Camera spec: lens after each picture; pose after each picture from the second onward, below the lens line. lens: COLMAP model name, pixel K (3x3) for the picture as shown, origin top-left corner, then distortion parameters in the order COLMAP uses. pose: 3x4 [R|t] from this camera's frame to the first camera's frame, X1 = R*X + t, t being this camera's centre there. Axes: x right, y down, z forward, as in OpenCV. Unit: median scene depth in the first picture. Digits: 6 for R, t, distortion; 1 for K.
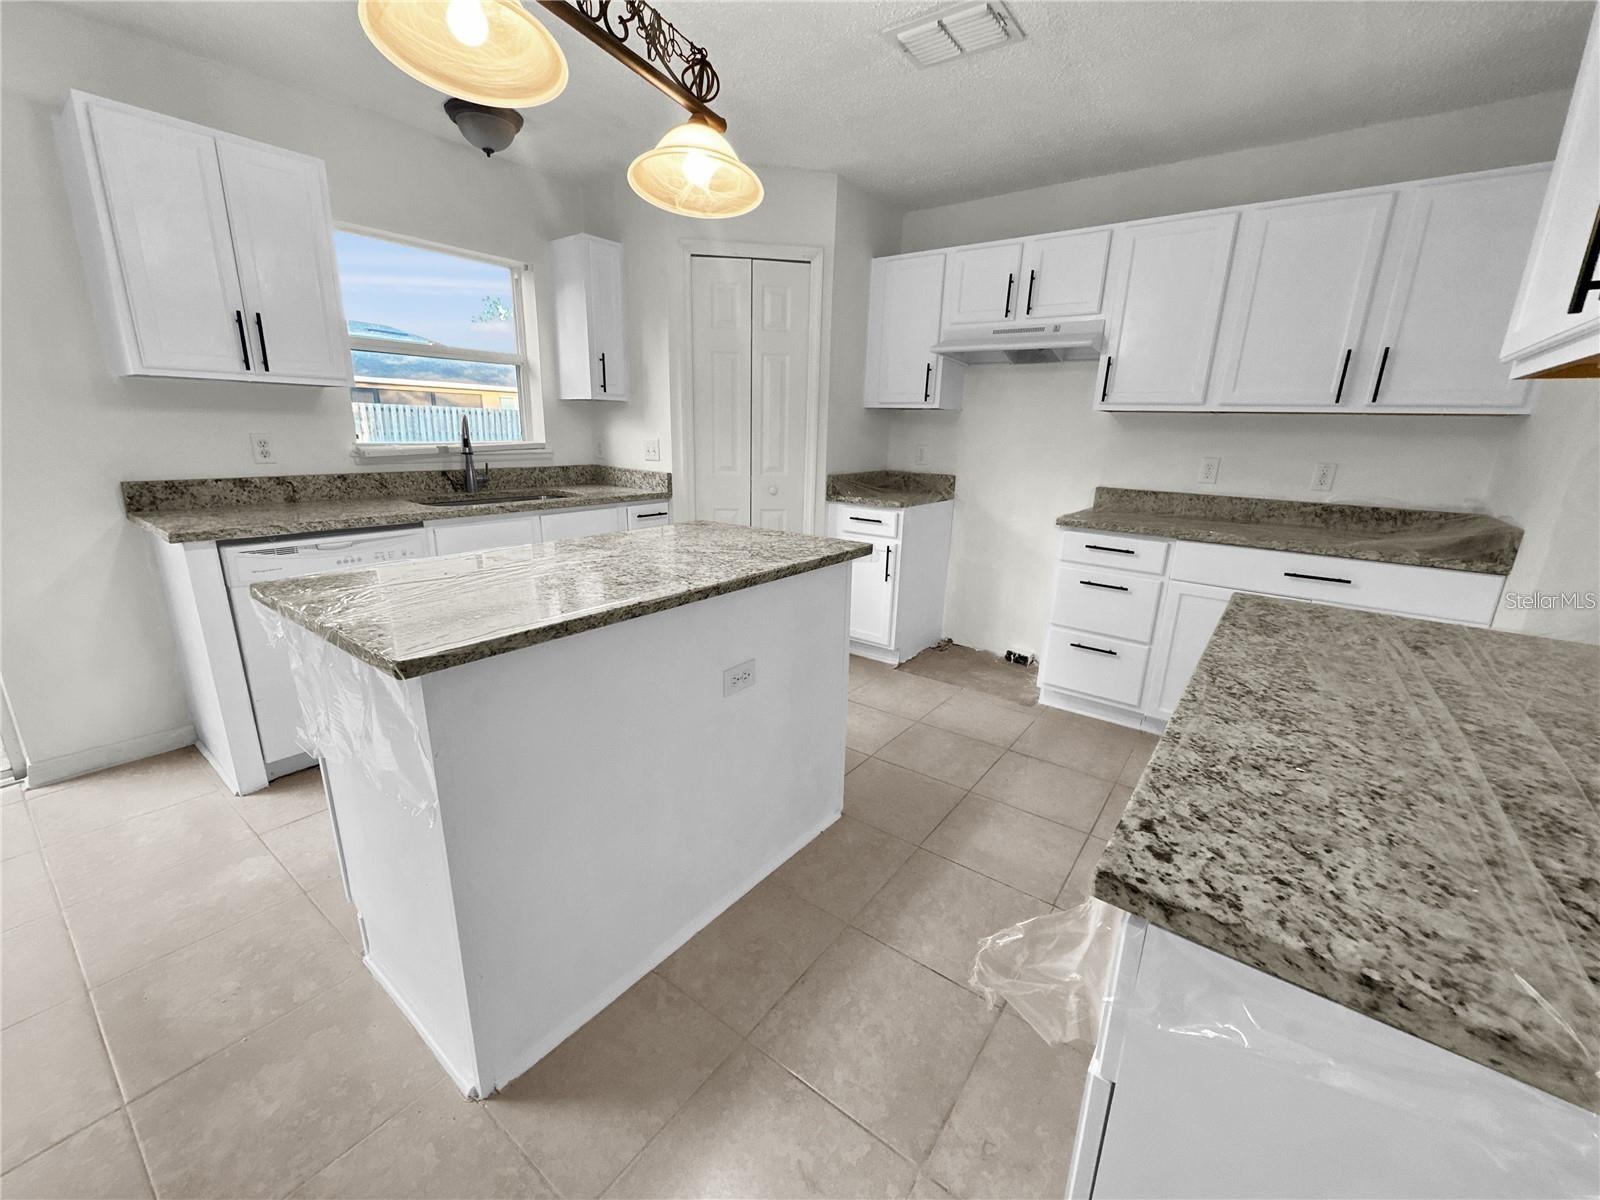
lens RADIAL K [[642.8, 0, 800.0], [0, 642.8, 600.0], [0, 0, 1]] dist [-0.000336, 0.000005]
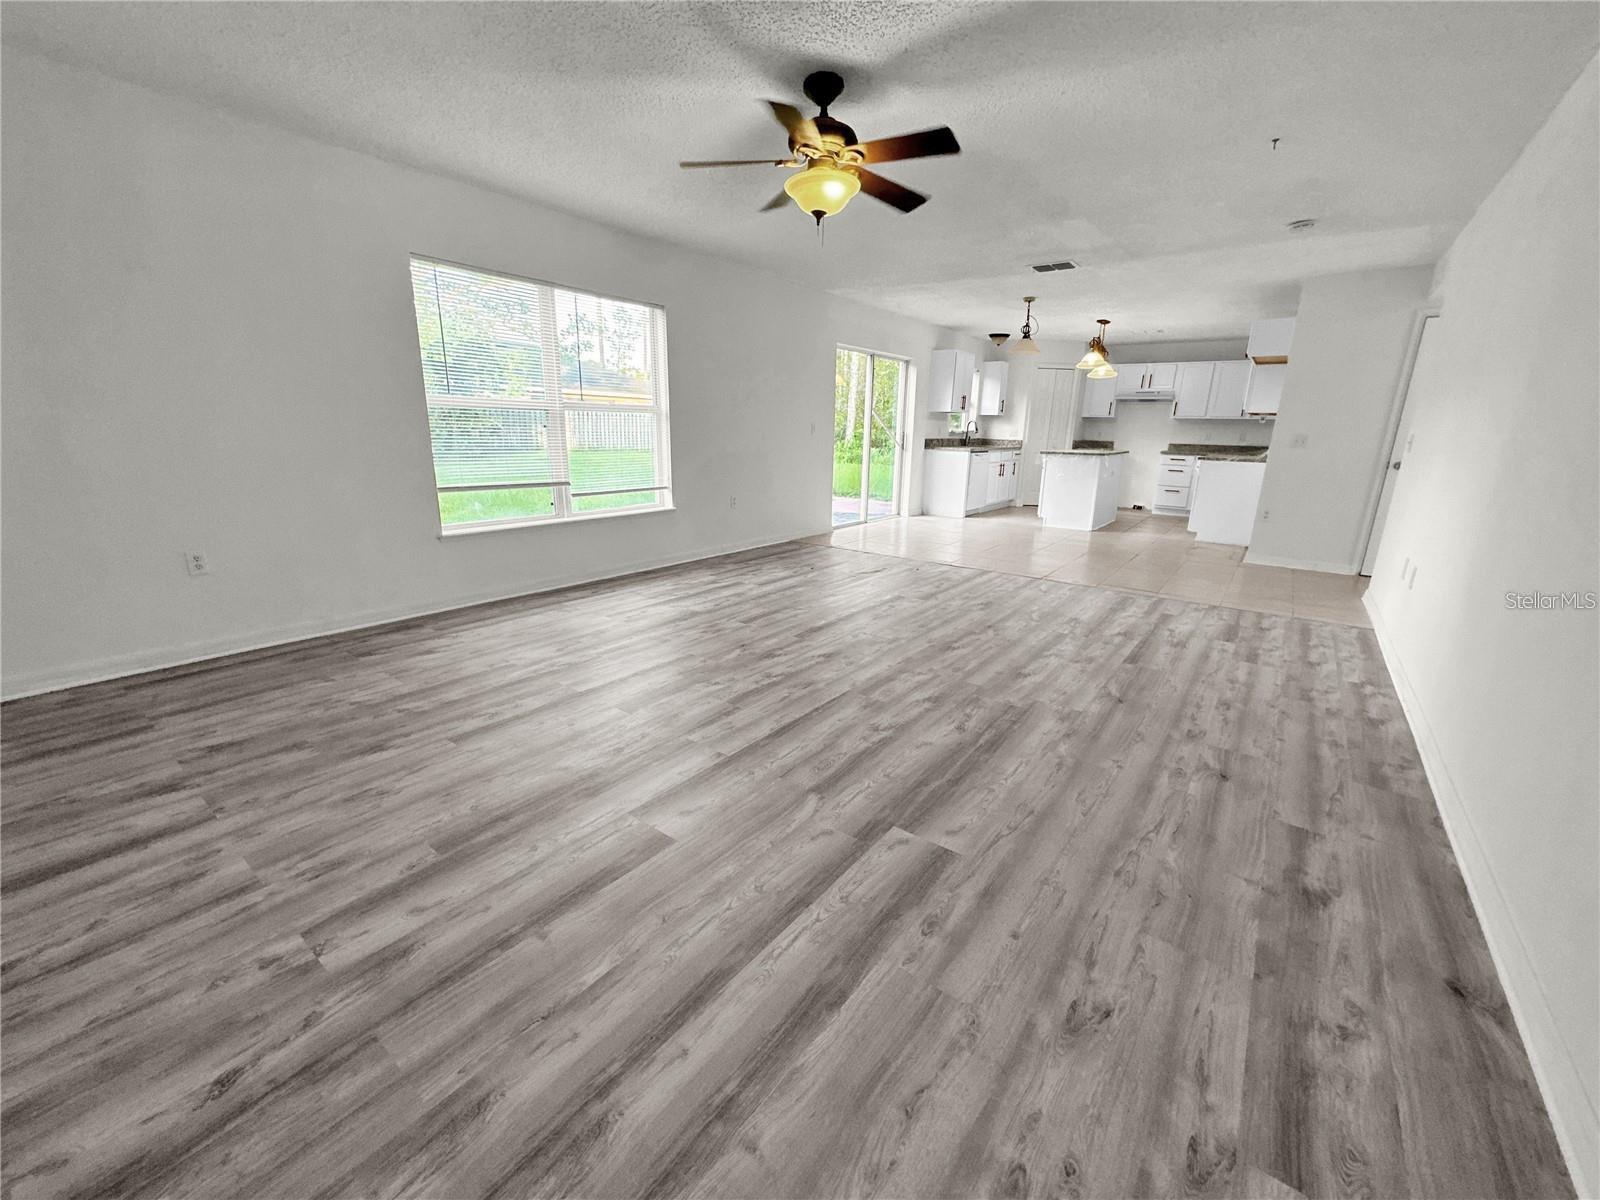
lens RADIAL K [[642.8, 0, 800.0], [0, 642.8, 600.0], [0, 0, 1]] dist [-0.000336, 0.000005]
pose [[0.999967, -0.005078, 0.006335, -1.456157], [0.005075, 0.999987, 0.000534, 0.615578], [-0.006338, -0.000502, 0.999980, -2.252574]]
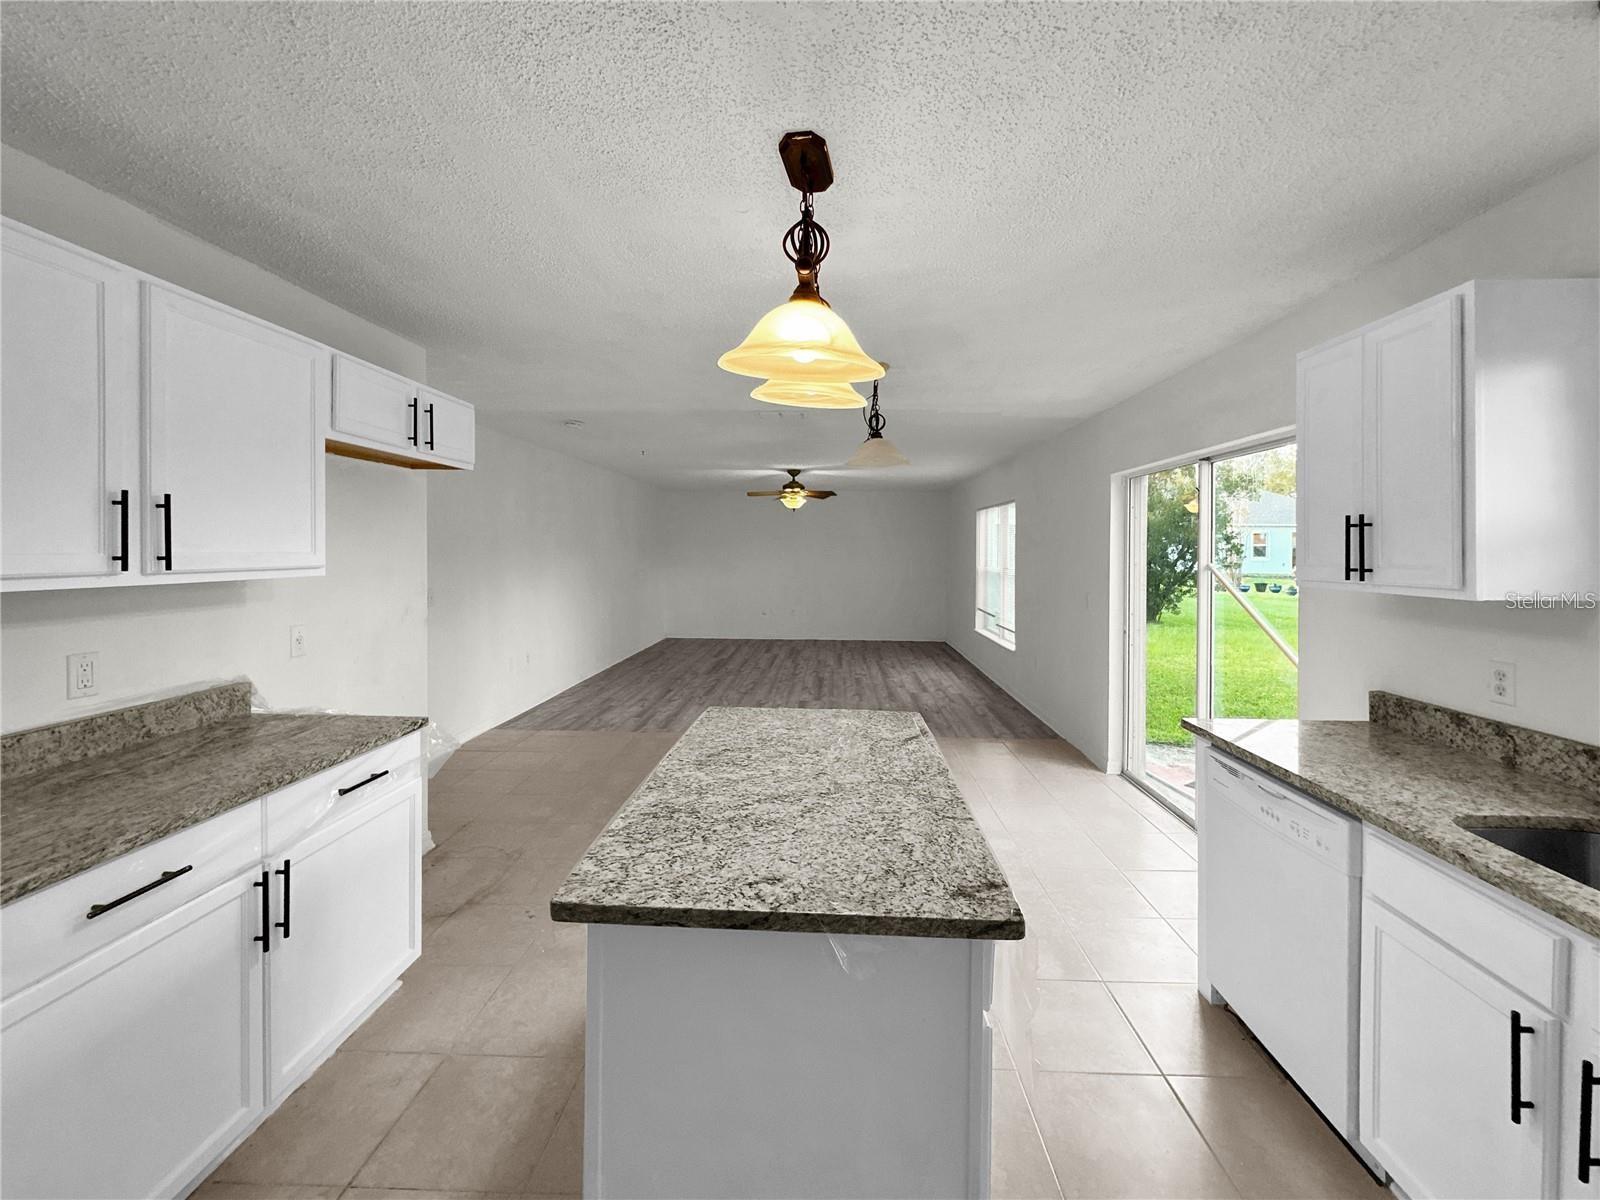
lens RADIAL K [[660.0, 0, 804.1], [0, 660.0, 559.2], [0, 0, 1]] dist [-0.003115, -0.000428]
pose [[-0.820494, -0.023622, -0.571168, 0.171083], [-0.176263, 0.960918, 0.213465, -0.342952], [0.543803, 0.275822, -0.792591, 1.001713]]
